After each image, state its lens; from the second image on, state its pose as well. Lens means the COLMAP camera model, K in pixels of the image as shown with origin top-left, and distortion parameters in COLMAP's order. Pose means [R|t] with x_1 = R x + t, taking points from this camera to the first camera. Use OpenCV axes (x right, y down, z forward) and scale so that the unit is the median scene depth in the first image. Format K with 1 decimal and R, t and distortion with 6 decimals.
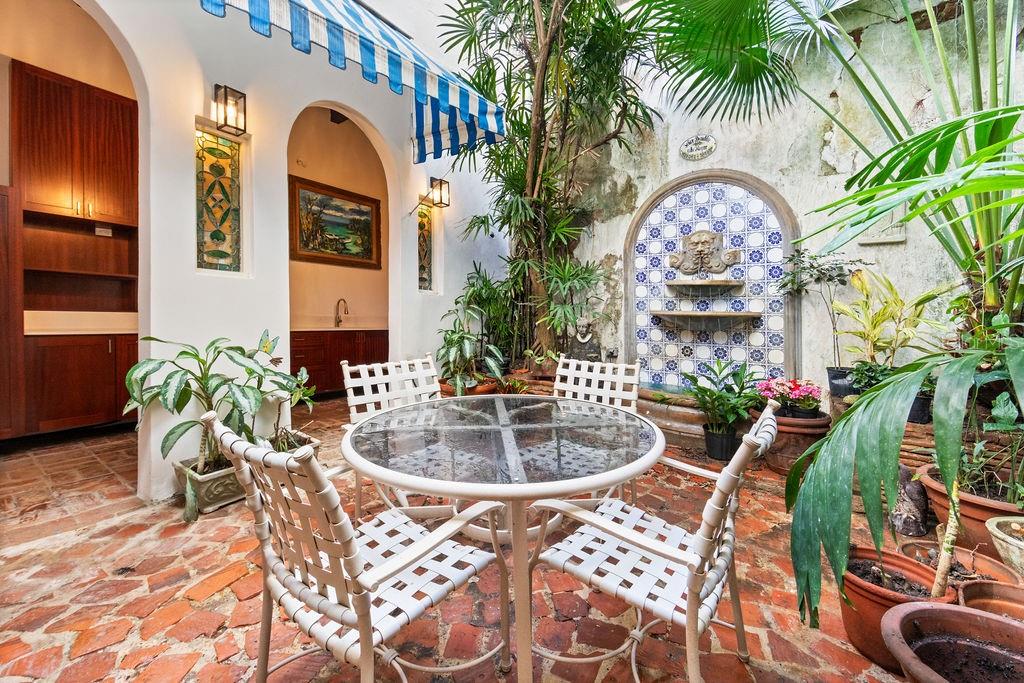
lens RADIAL K [[412.1, 0, 510.0], [0, 412.1, 303.4], [0, 0, 1]] dist [-0.001250, -0.000190]
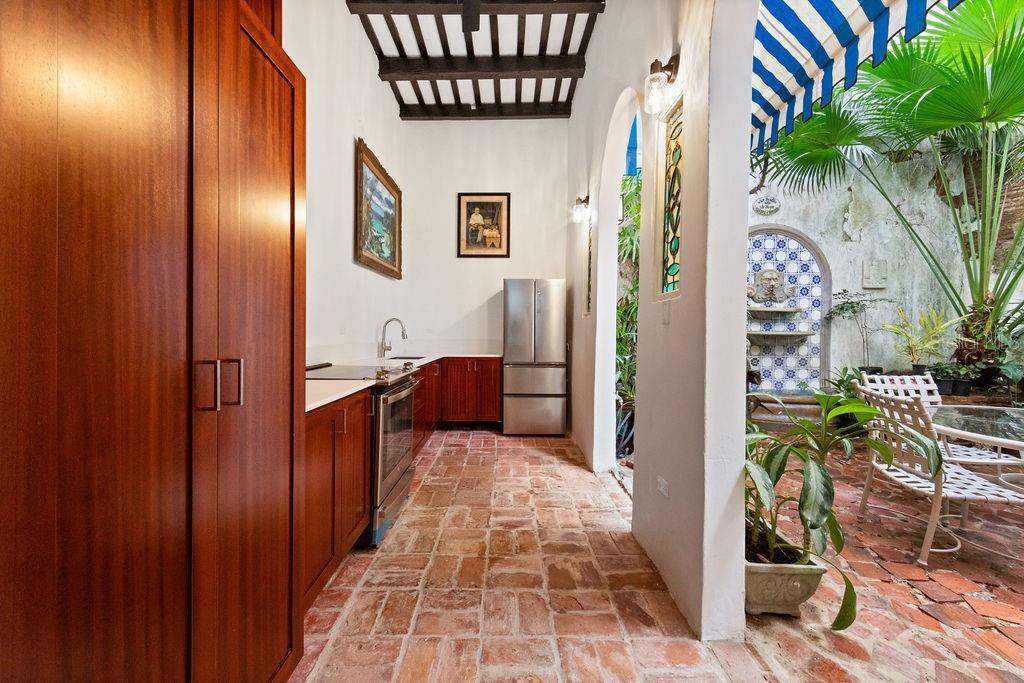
lens RADIAL K [[408.0, 0, 528.0], [0, 408.0, 319.6], [0, 0, 1]] dist [0.001368, 0.000097]
pose [[0.816291, 0.004115, 0.577627, -0.963745], [-0.002200, 0.999990, -0.004015, -0.011836], [-0.577637, 0.002007, 0.816291, 0.406814]]
